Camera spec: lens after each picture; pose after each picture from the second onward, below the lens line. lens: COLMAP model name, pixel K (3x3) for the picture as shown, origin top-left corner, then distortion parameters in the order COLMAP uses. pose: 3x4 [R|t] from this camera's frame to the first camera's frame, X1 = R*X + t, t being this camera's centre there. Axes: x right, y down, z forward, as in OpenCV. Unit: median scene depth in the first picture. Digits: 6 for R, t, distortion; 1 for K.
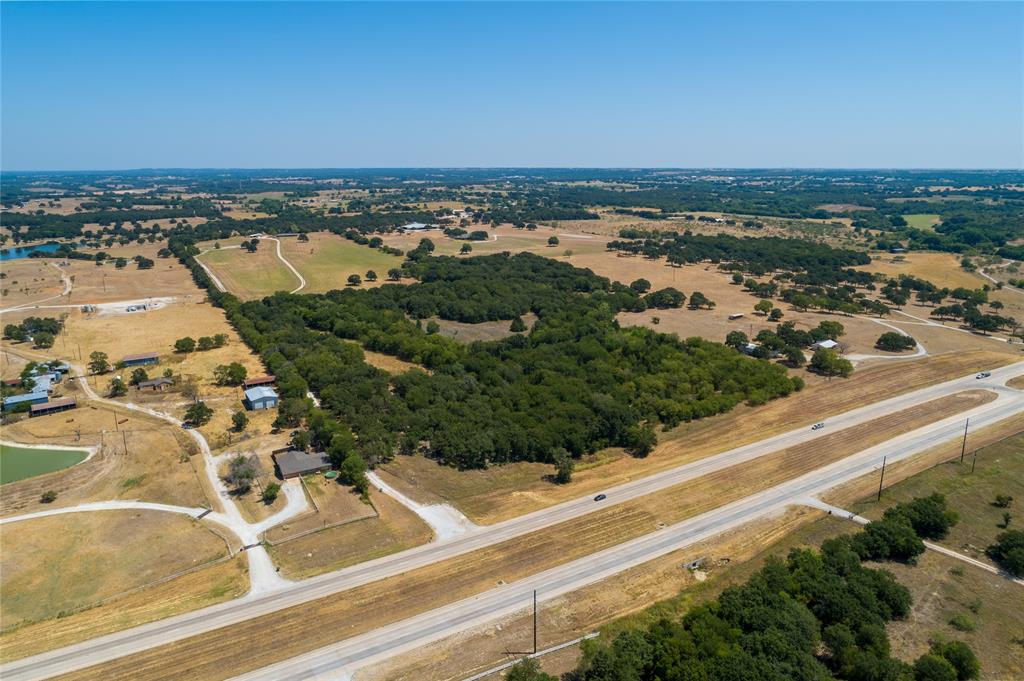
lens RADIAL K [[695.3, 0, 512.0], [0, 695.3, 340.5], [0, 0, 1]] dist [-0.003730, 0.003005]
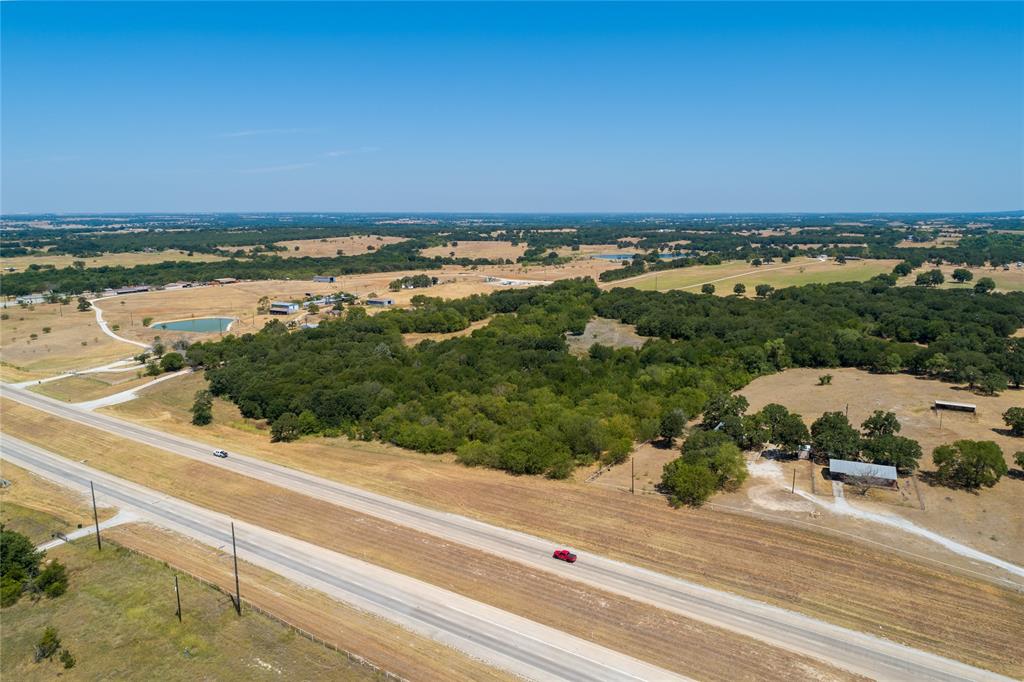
lens RADIAL K [[706.5, 0, 512.0], [0, 706.5, 341.0], [0, 0, 1]] dist [-0.003783, 0.002471]
pose [[0.421282, 0.167967, -0.891240, 1.073524], [-0.224999, 0.971335, 0.076707, -0.082798], [0.878577, 0.168212, 0.446998, 0.873101]]
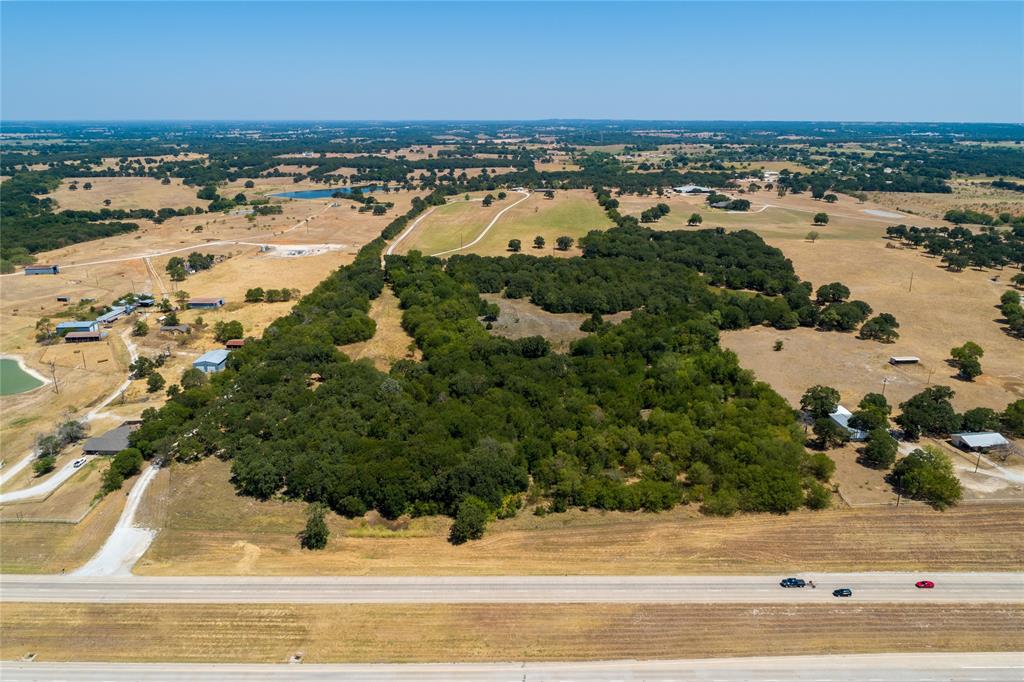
lens RADIAL K [[699.3, 0, 512.0], [0, 699.3, 341.0], [0, 0, 1]] dist [-0.003447, 0.003717]
pose [[0.851197, 0.166256, -0.497818, 0.573095], [-0.134624, 0.985930, 0.099083, -0.118291], [0.507287, -0.017321, 0.861603, 0.426837]]
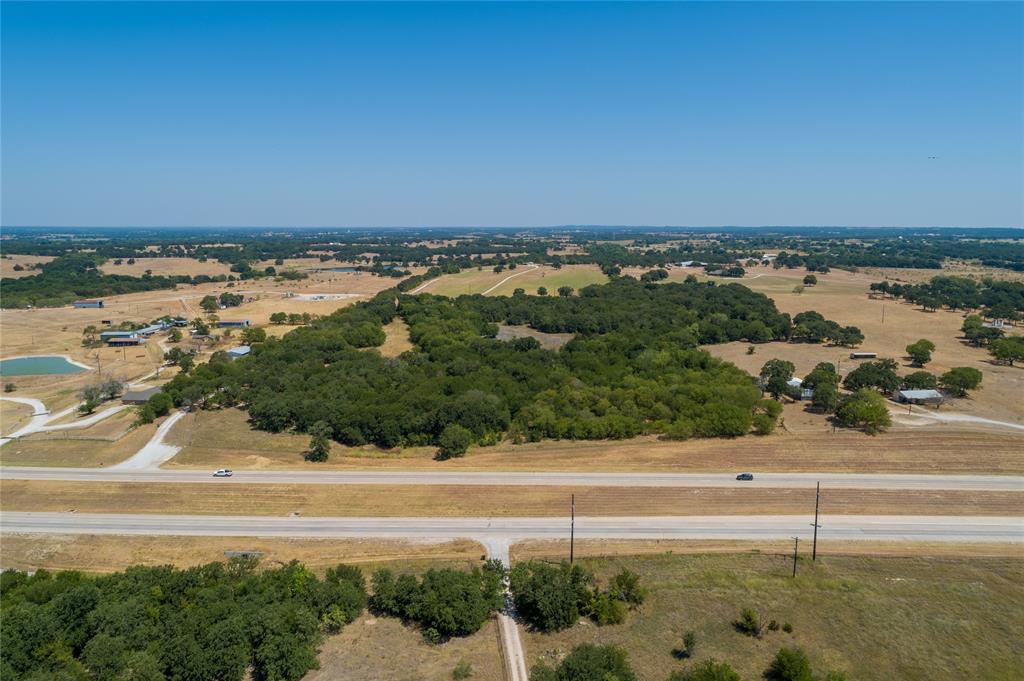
lens RADIAL K [[694.3, 0, 511.4], [0, 694.3, 331.3], [0, 0, 1]] dist [-0.004105, 0.002183]
pose [[0.835879, 0.089555, -0.541560, 0.696574], [-0.142409, 0.988200, -0.056389, 0.054937], [0.530120, 0.124257, 0.838769, 0.357681]]
